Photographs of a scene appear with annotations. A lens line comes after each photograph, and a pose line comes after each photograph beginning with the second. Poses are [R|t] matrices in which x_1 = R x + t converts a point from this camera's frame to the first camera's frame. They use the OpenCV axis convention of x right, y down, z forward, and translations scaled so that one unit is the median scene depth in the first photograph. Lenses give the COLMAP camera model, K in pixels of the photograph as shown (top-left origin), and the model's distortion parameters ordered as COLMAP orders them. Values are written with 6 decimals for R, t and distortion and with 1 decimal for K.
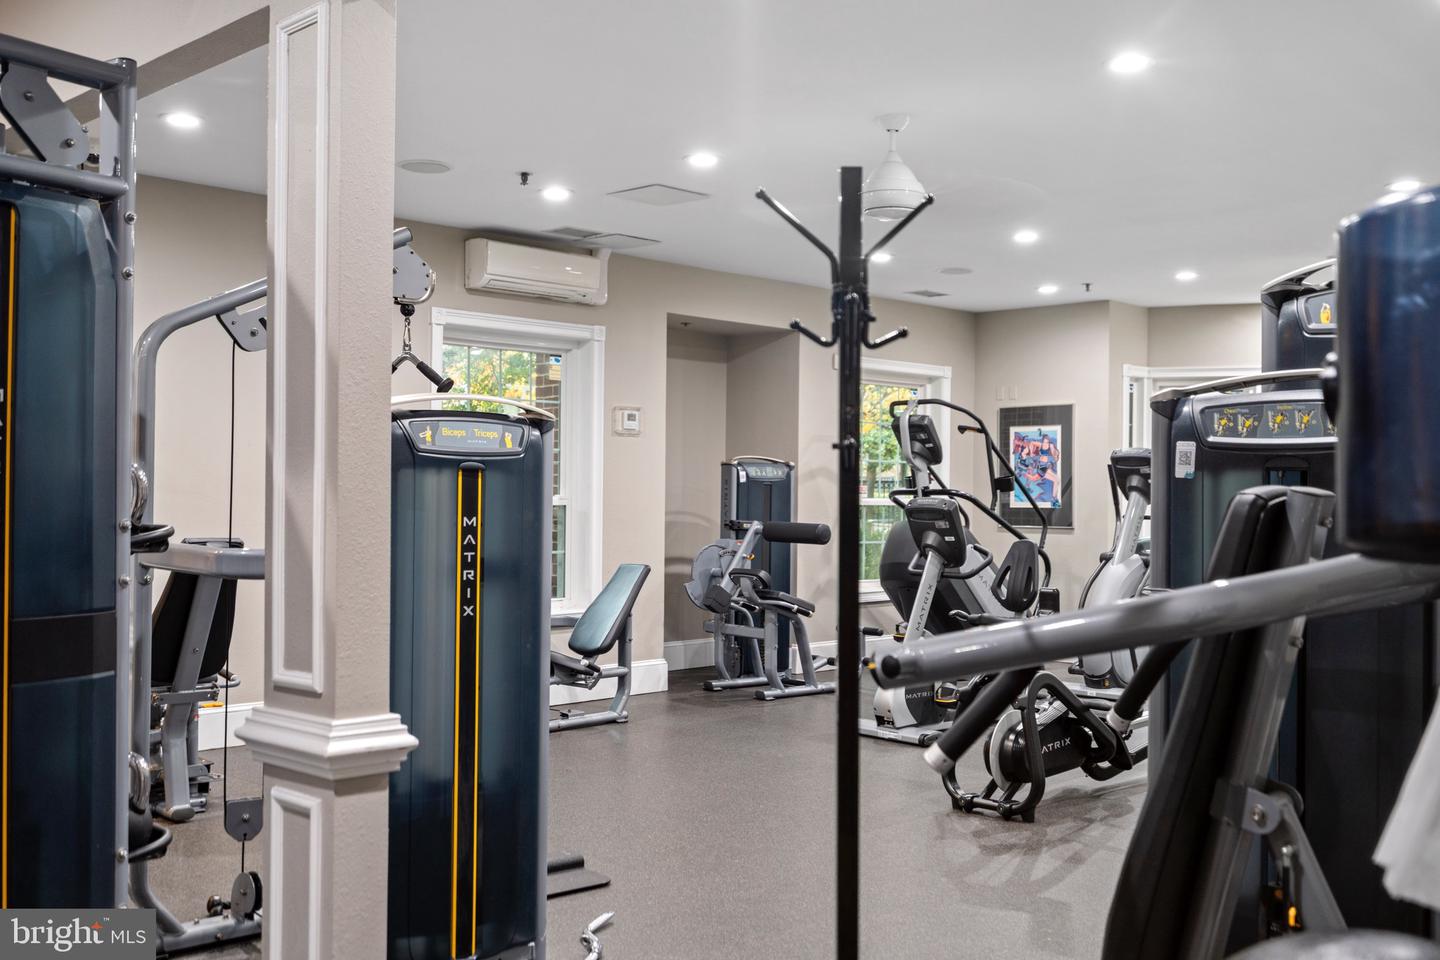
lens RADIAL K [[1435.3, 0, 719.6], [0, 1435.3, 482.0], [0, 0, 1]] dist [-0.000465, 0.000000]
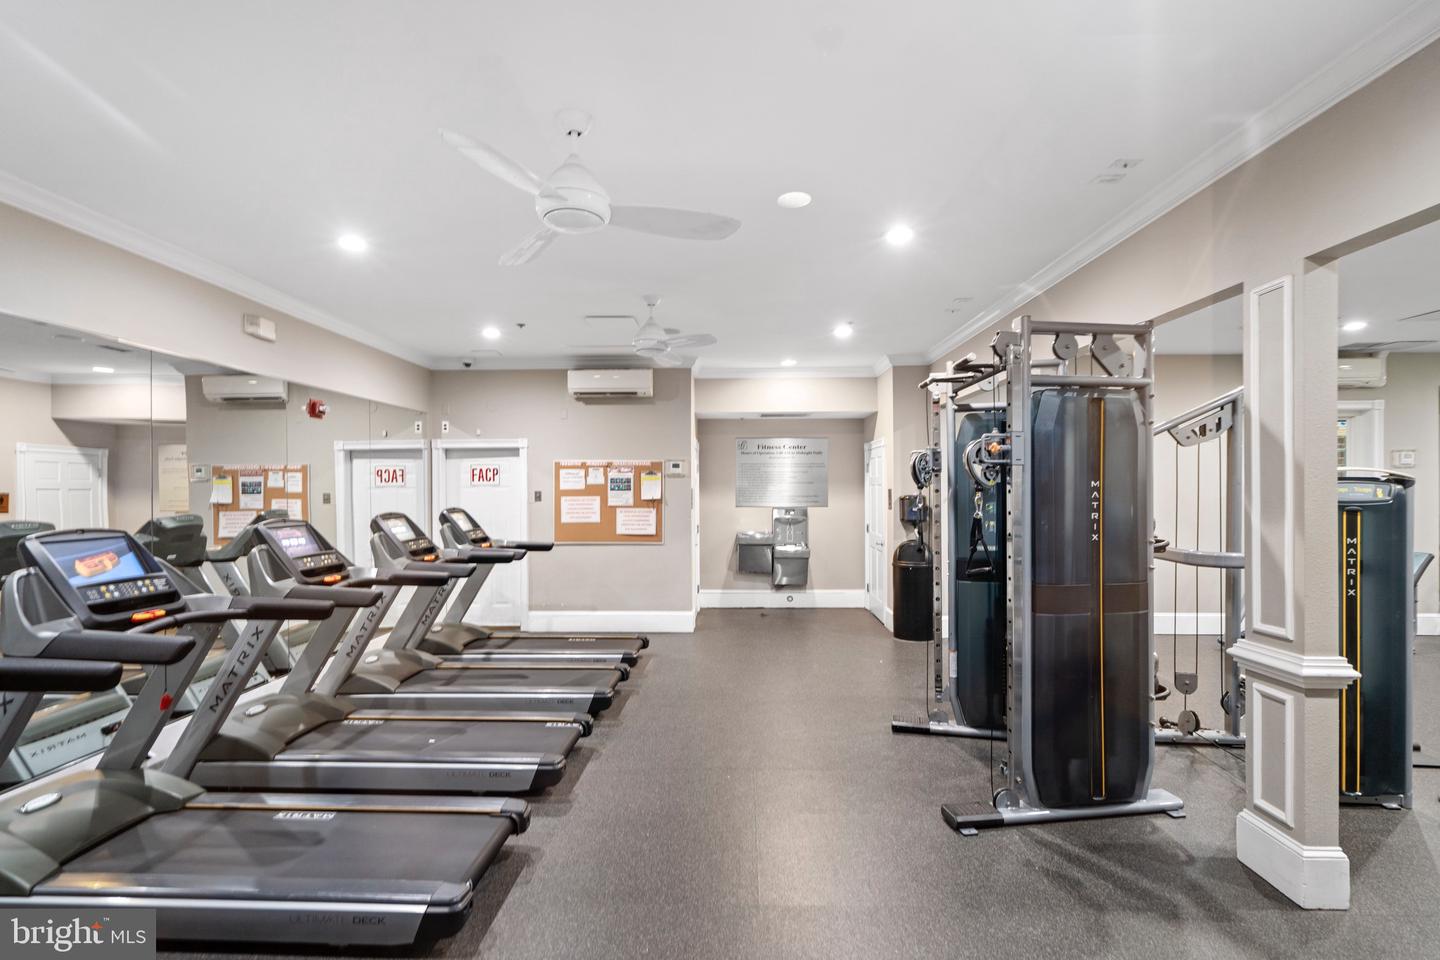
lens RADIAL K [[666.3, 0, 718.3], [0, 666.3, 486.6], [0, 0, 1]] dist [-0.001400, 0.000235]
pose [[0.674766, -0.013460, -0.737909, -0.096720], [0.010400, 0.999908, -0.008728, -0.038920], [0.737958, -0.001785, 0.674844, -0.105852]]
